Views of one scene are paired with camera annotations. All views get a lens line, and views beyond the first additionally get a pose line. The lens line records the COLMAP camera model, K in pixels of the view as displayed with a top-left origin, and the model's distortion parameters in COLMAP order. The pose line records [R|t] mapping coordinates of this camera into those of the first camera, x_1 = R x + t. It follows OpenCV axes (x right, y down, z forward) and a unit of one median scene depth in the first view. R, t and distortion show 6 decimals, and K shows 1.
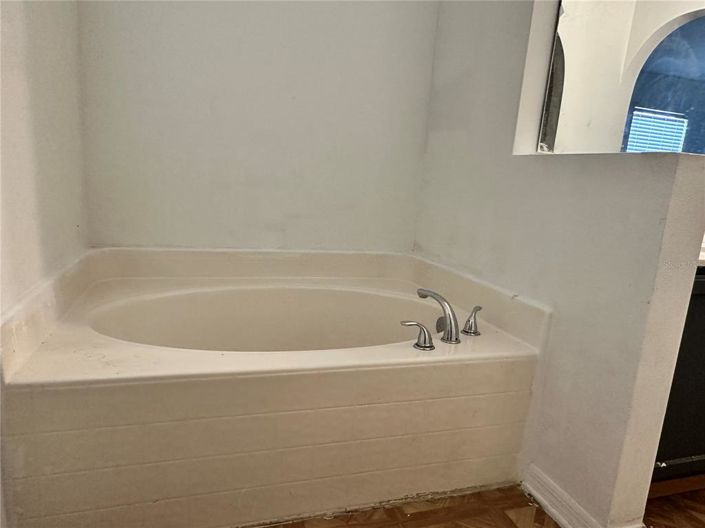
lens RADIAL K [[473.9, 0, 352.1], [0, 473.9, 263.5], [0, 0, 1]] dist [0.023630, 0.002898]
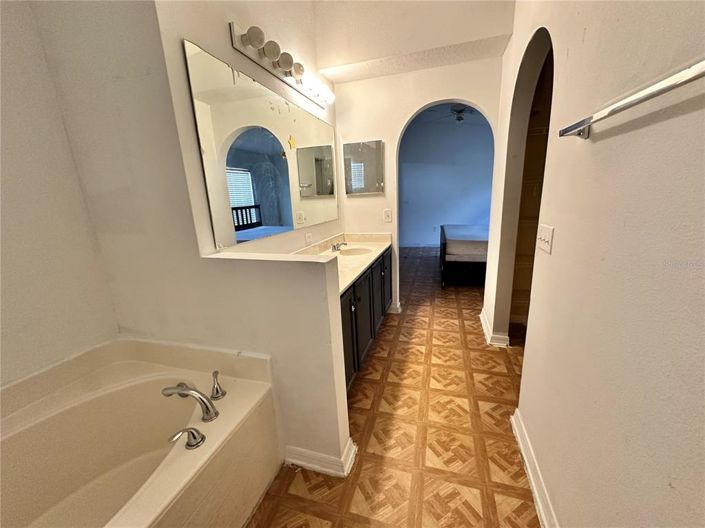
lens RADIAL K [[280.7, 0, 351.5], [0, 280.7, 266.6], [0, 0, 1]] dist [-0.002368, 0.001071]
pose [[0.576734, -0.306753, 0.757153, -0.019956], [0.252908, 0.948336, 0.191565, -0.269910], [-0.776798, 0.081008, 0.624518, 0.210236]]
